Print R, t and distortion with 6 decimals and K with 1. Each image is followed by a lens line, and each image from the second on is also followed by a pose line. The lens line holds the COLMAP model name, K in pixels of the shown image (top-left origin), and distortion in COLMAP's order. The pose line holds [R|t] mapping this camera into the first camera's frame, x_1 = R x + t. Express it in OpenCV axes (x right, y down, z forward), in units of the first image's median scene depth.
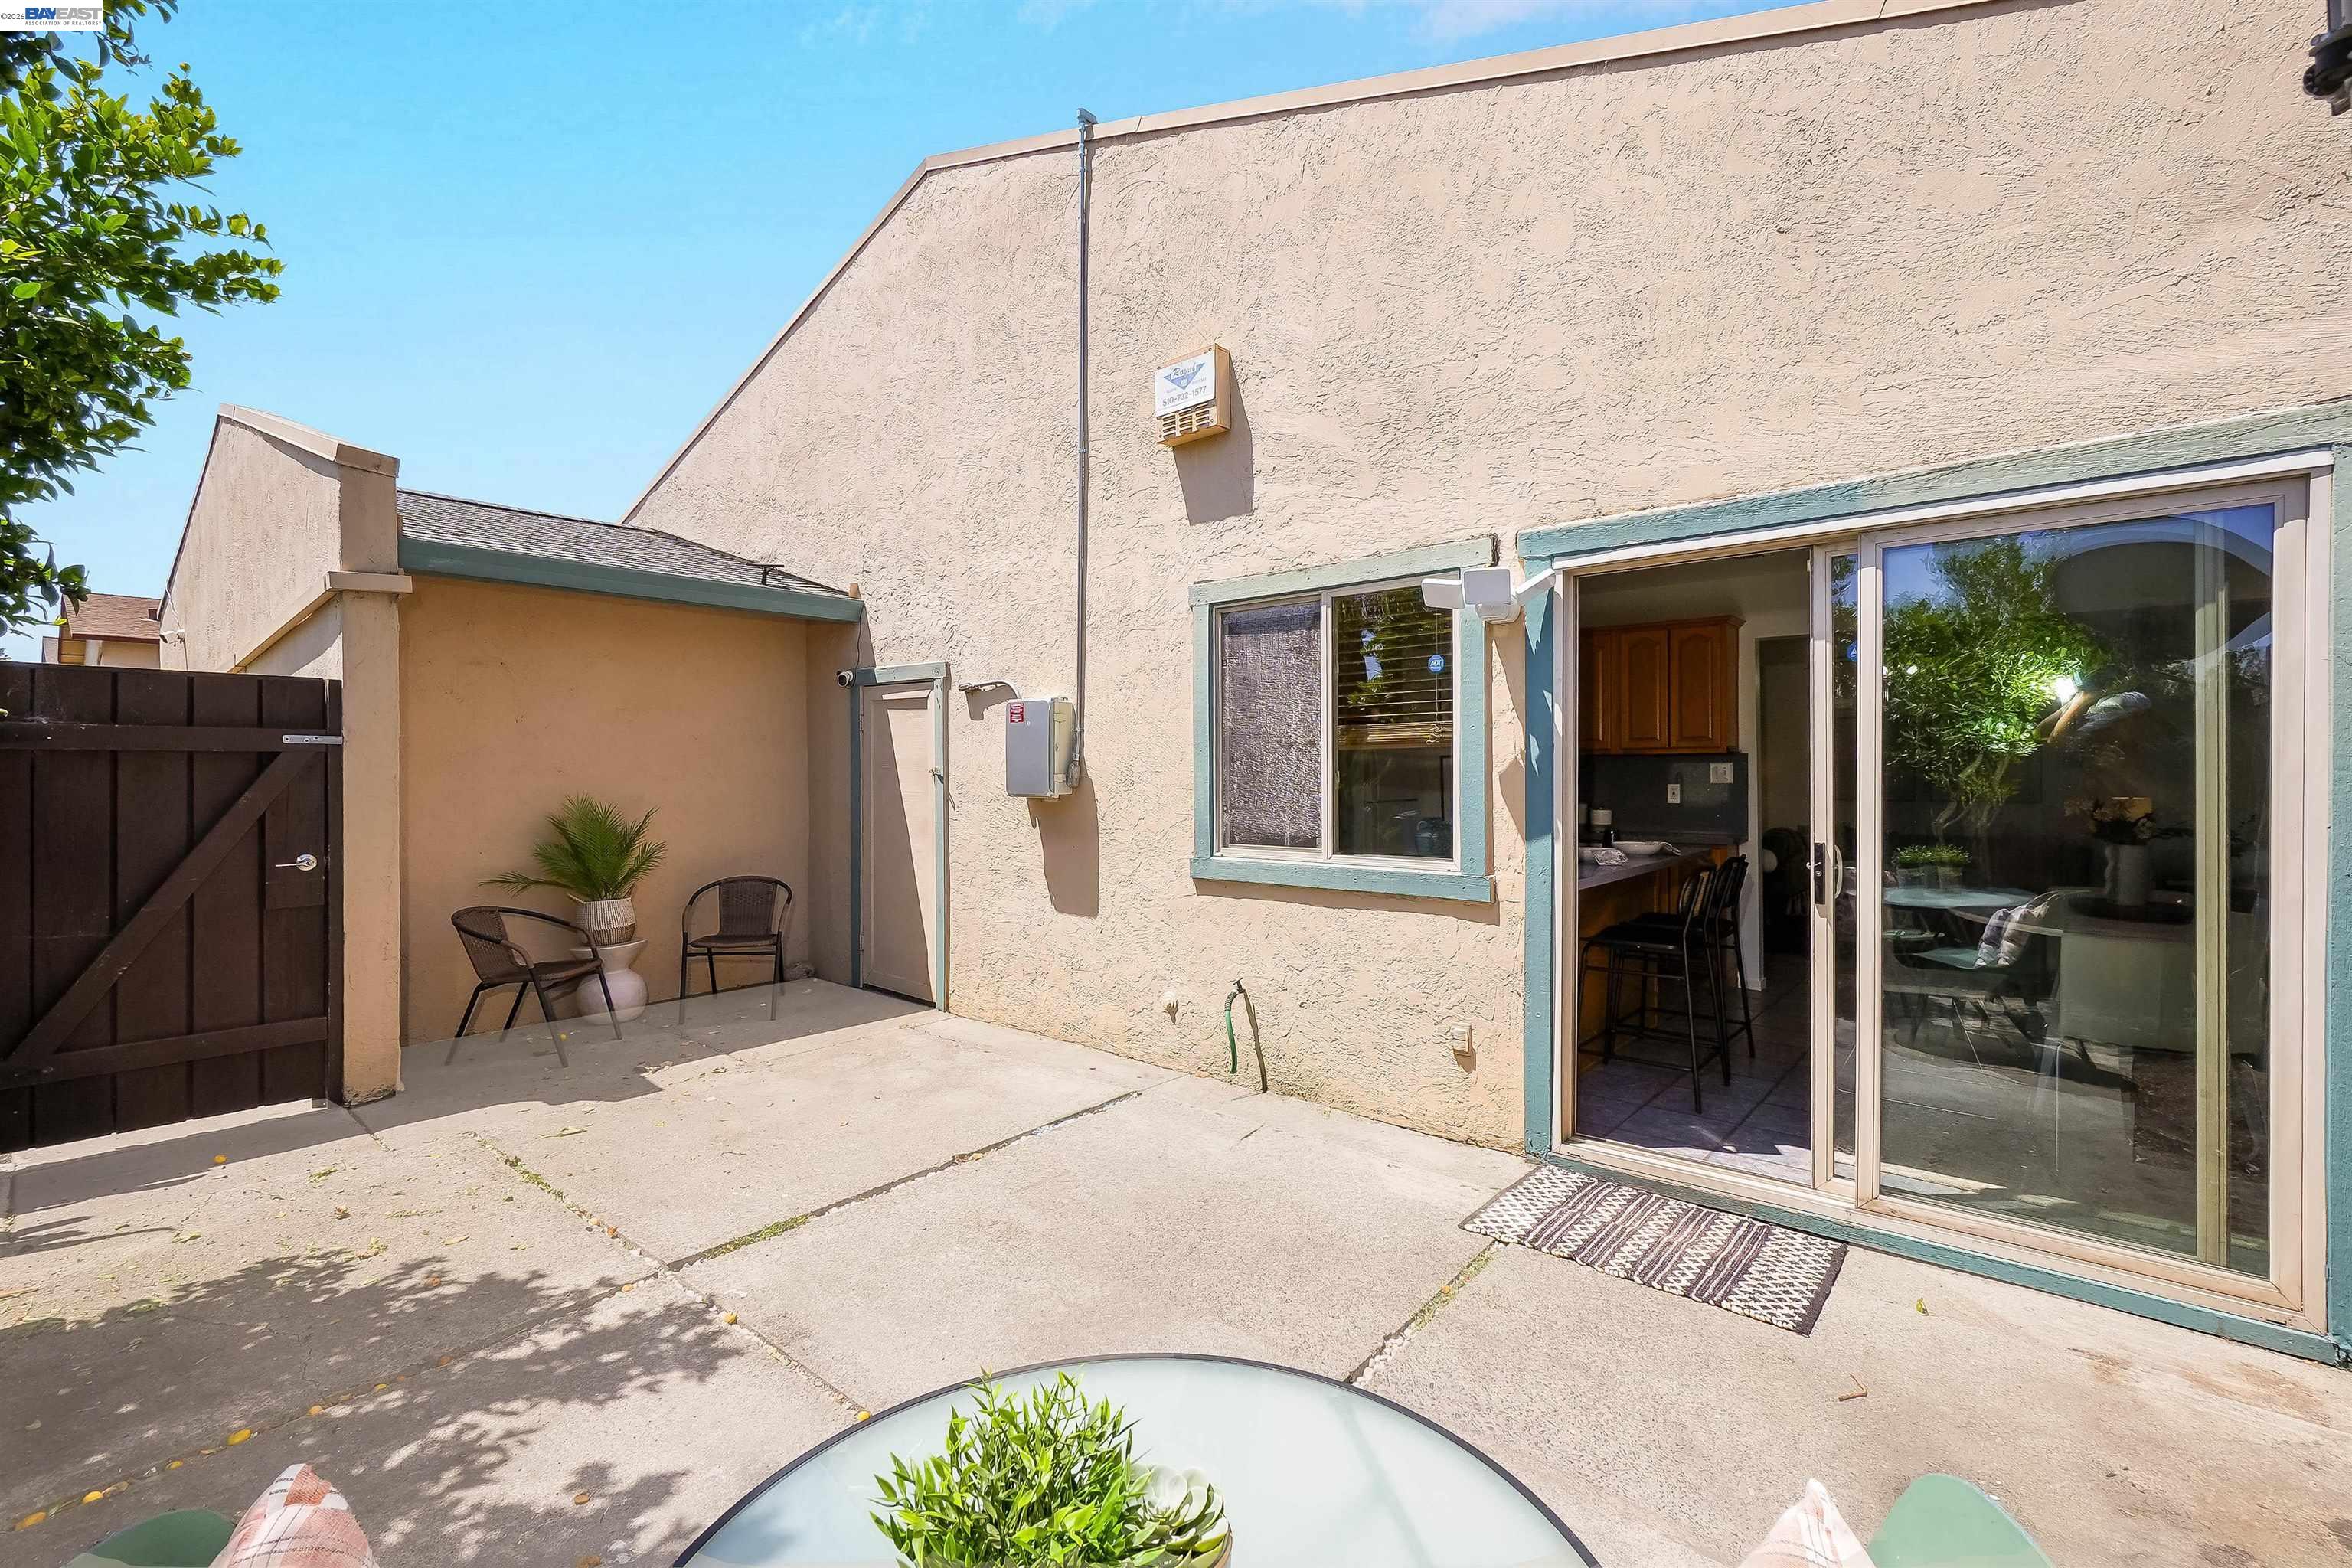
lens RADIAL K [[1022.8, 0, 1177.0], [0, 1022.8, 769.8], [0, 0, 1]] dist [-0.013192, 0.004612]
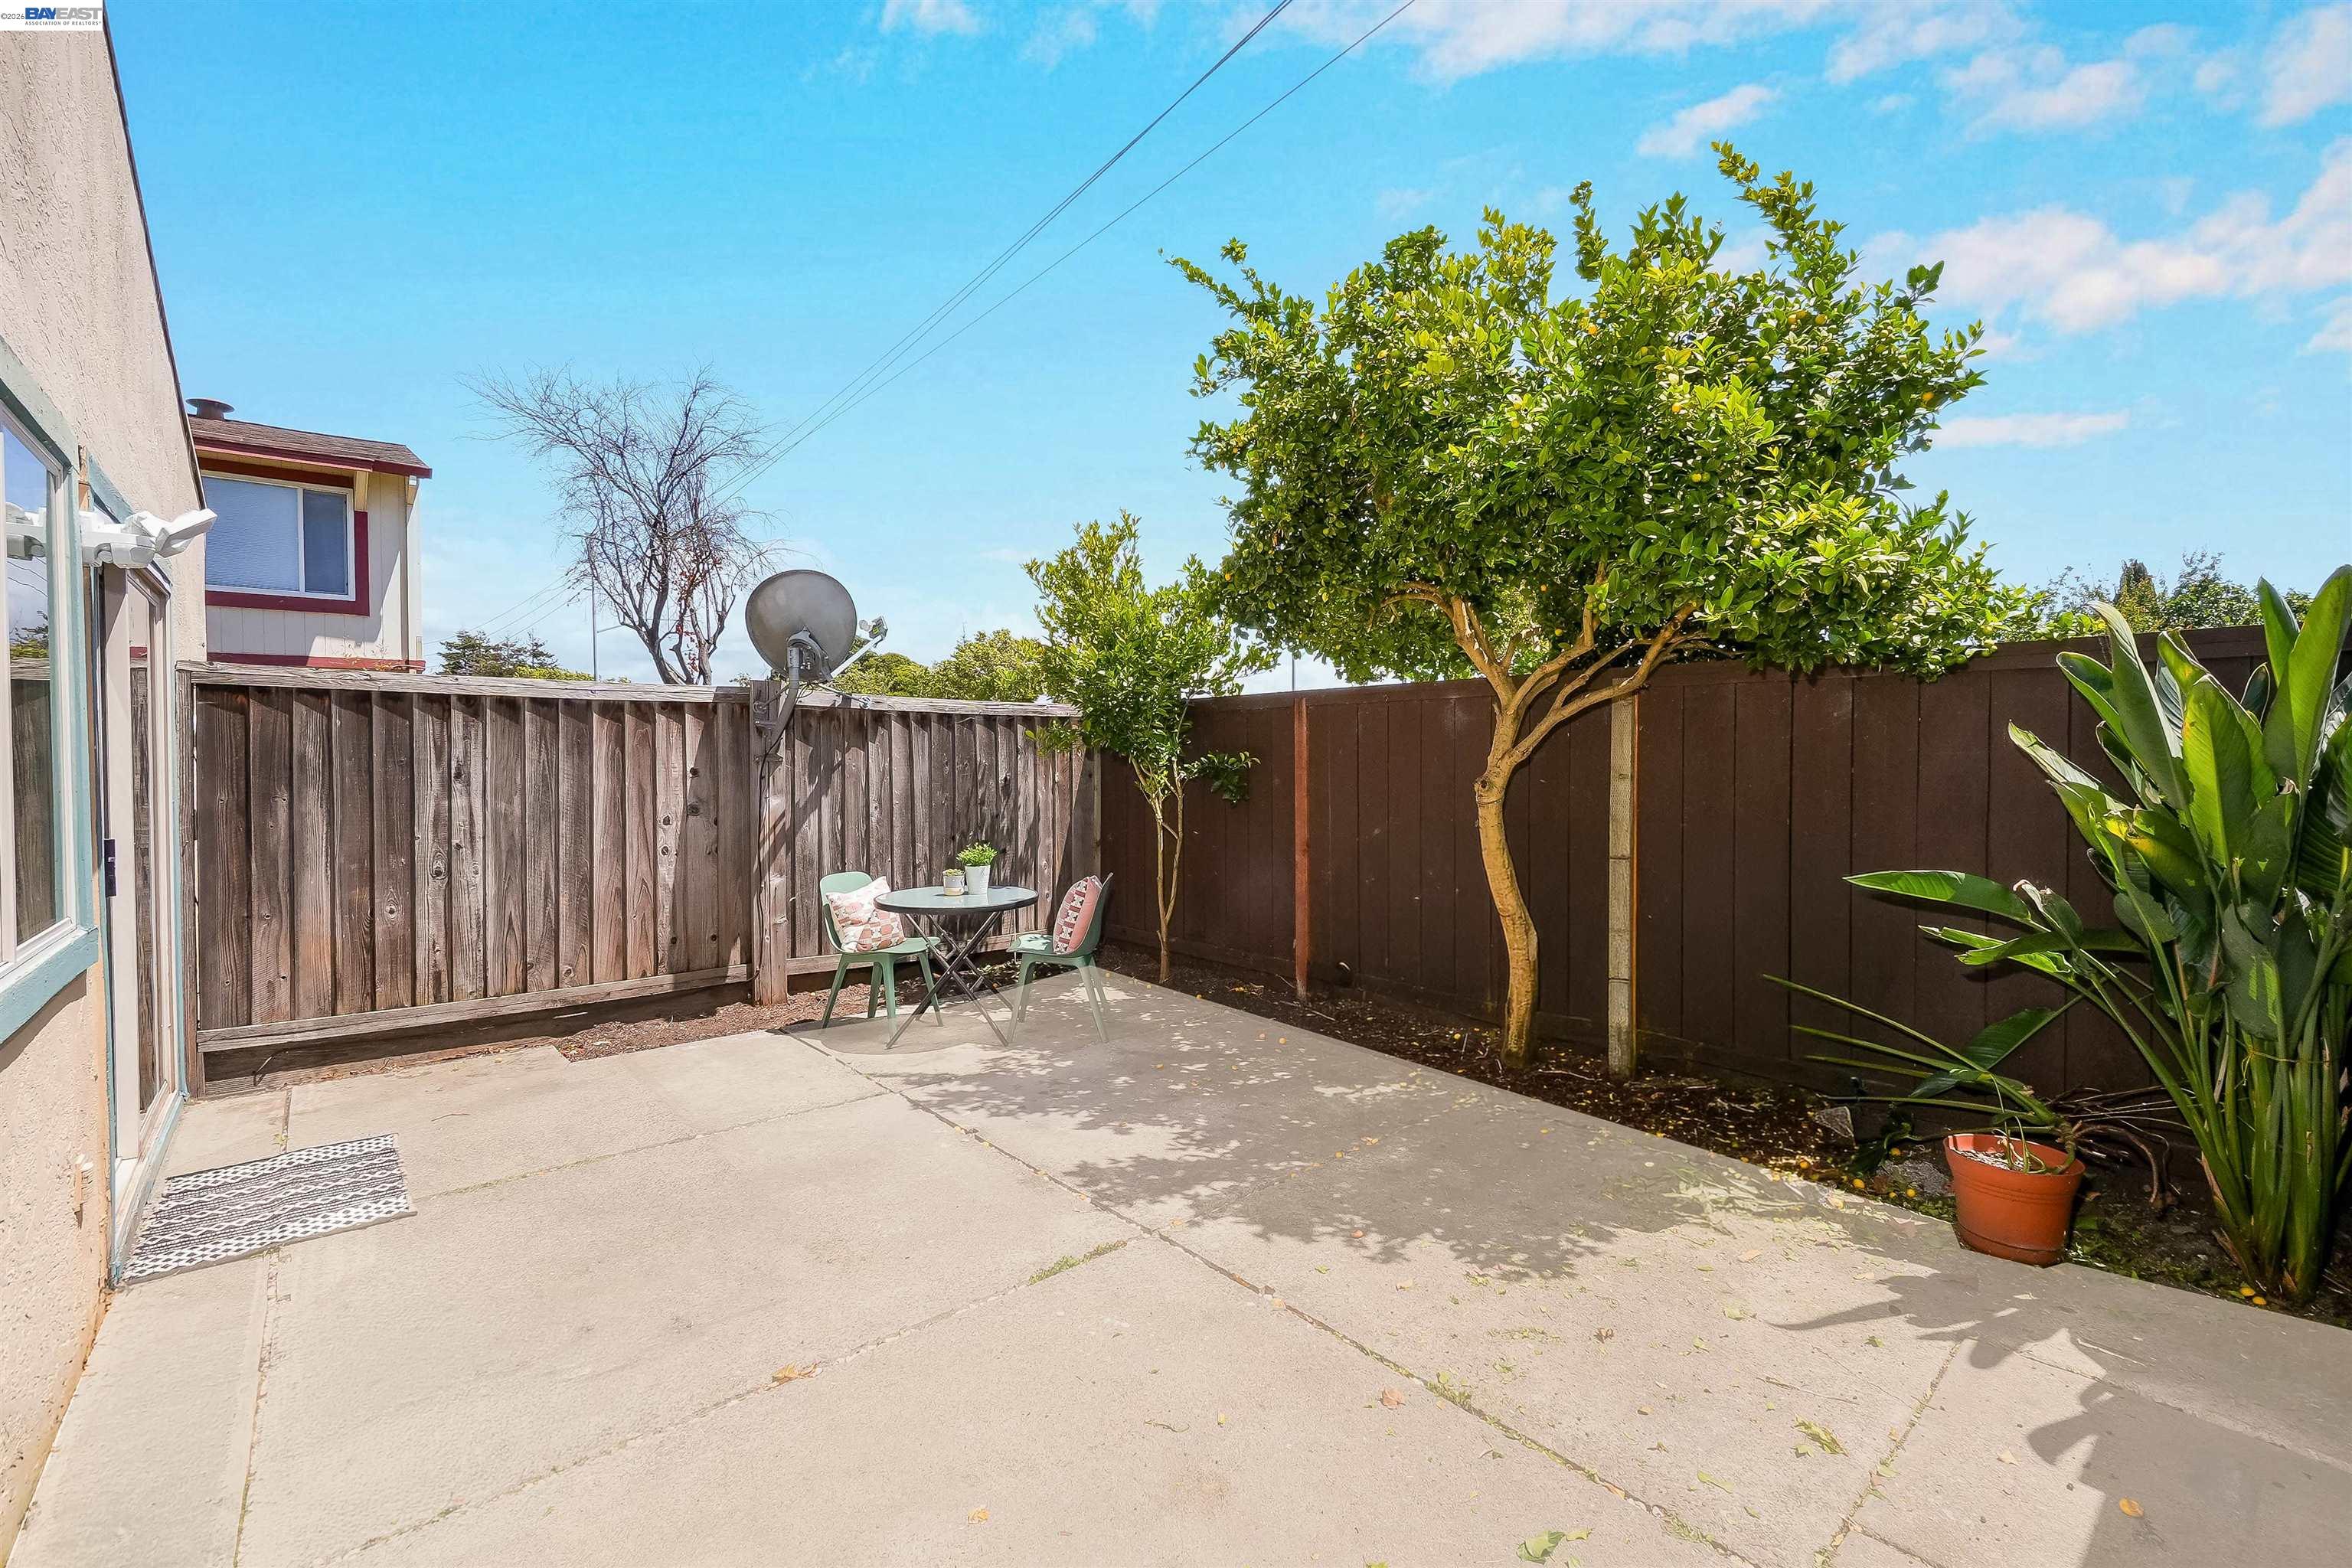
lens RADIAL K [[1022.8, 0, 1195.5], [0, 1022.8, 775.5], [0, 0, 1]] dist [-0.013192, 0.004612]
pose [[-0.990274, 0.004075, 0.139068, -0.676282], [0.007024, 0.999761, 0.020716, -0.011275], [-0.138951, 0.021492, -0.990066, 1.978646]]
